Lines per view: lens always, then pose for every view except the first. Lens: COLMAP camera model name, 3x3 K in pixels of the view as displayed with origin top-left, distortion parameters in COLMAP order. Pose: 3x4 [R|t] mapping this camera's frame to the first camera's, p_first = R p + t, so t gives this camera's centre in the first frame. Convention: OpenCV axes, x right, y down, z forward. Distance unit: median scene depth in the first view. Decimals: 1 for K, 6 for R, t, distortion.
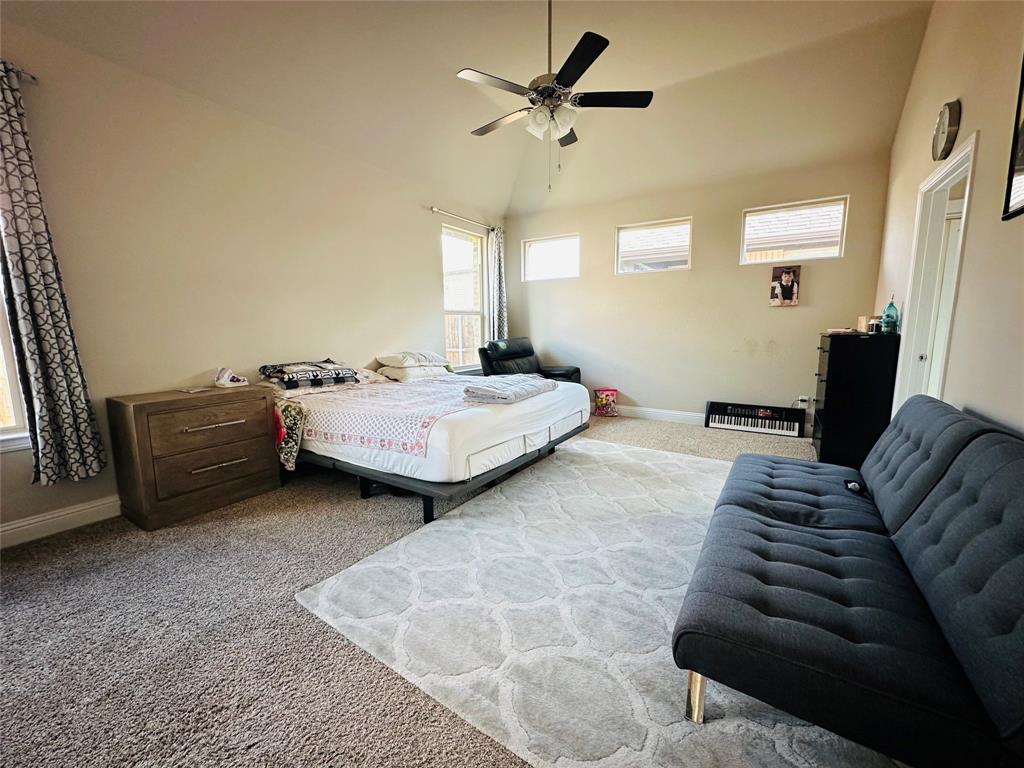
lens RADIAL K [[410.0, 0, 508.8], [0, 410.0, 383.8], [0, 0, 1]] dist [-0.001288, -0.000142]
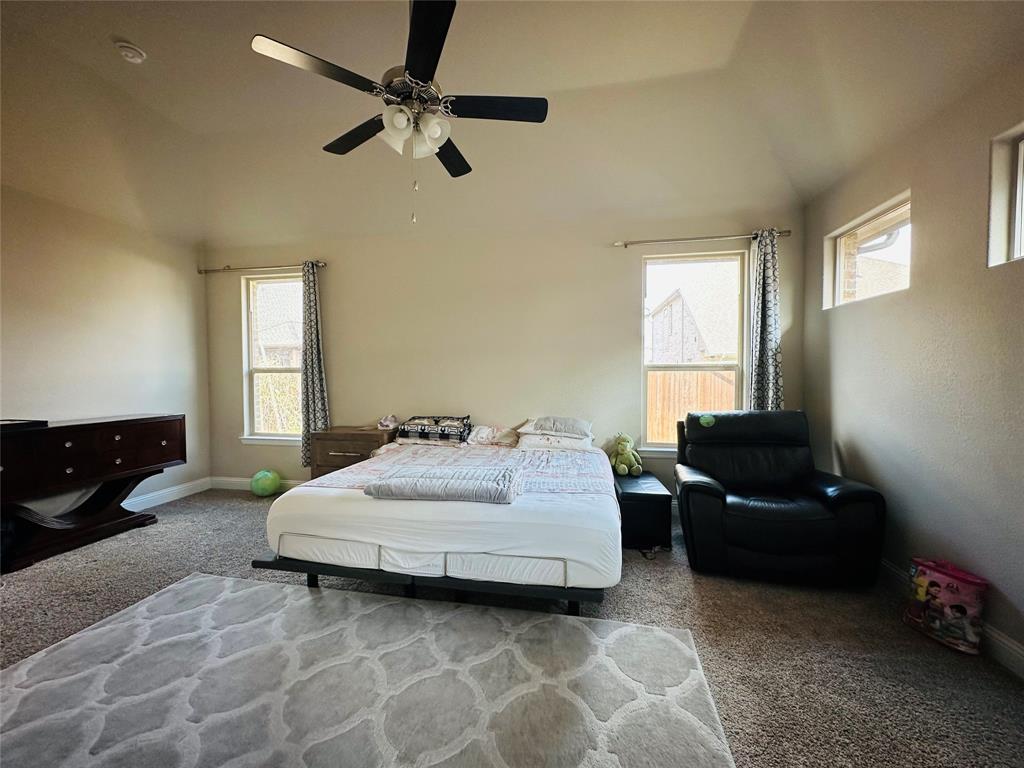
lens RADIAL K [[410.0, 0, 511.2], [0, 410.0, 383.2], [0, 0, 1]] dist [-0.001288, -0.000142]
pose [[0.380006, 0.031884, -0.924434, 0.647697], [-0.126773, 0.991770, -0.017906, -0.148727], [0.916255, 0.123998, 0.380921, 0.701862]]
